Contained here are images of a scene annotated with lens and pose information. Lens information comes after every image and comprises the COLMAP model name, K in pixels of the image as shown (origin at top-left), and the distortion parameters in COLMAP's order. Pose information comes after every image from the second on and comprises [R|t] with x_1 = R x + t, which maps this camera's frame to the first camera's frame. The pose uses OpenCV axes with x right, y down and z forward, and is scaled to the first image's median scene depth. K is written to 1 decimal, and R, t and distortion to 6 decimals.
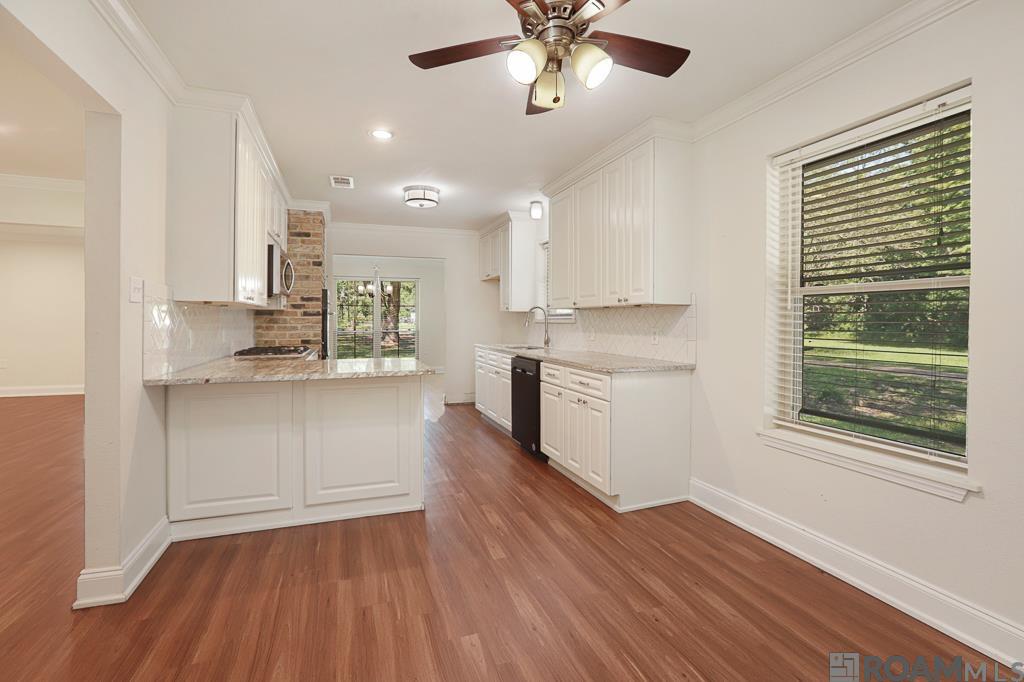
lens RADIAL K [[477.6, 0, 524.0], [0, 477.6, 322.1], [0, 0, 1]] dist [-0.022912, 0.001107]
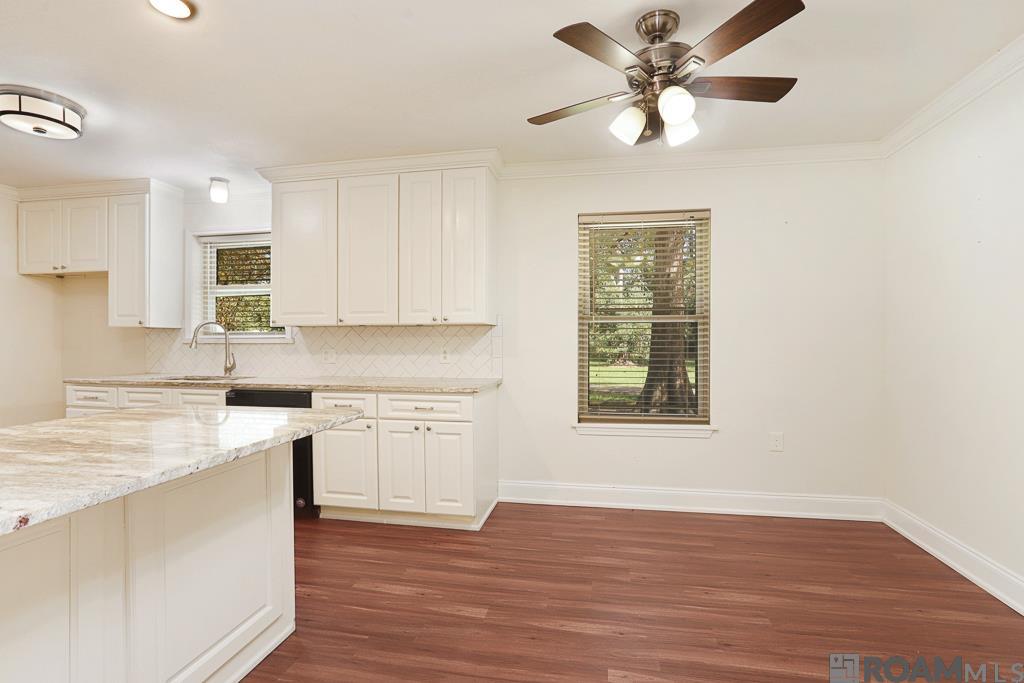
lens RADIAL K [[477.6, 0, 511.3], [0, 477.6, 341.9], [0, 0, 1]] dist [-0.022912, 0.001107]
pose [[0.511543, -0.001816, 0.859256, -0.423254], [0.005351, 0.999985, -0.001072, 0.002141], [-0.859241, 0.005146, 0.511545, 0.284974]]
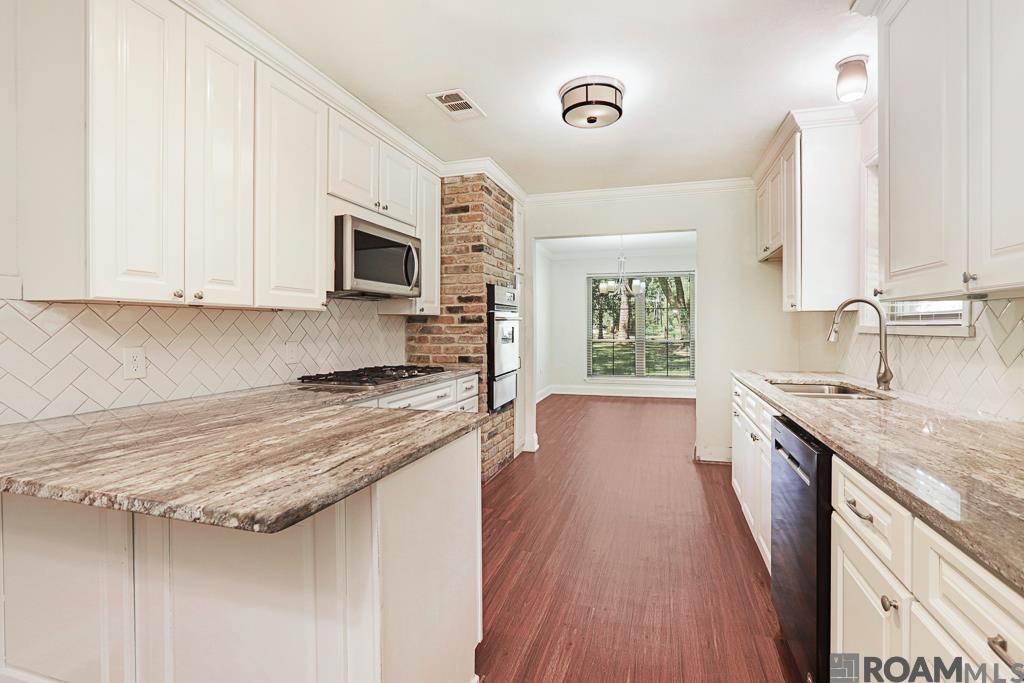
lens RADIAL K [[477.6, 0, 527.2], [0, 477.6, 331.0], [0, 0, 1]] dist [-0.022912, 0.001107]
pose [[0.790945, 0.002850, -0.611881, 0.061701], [0.002110, 0.999971, 0.007384, -0.006781], [0.611884, -0.007131, 0.790916, 0.544166]]
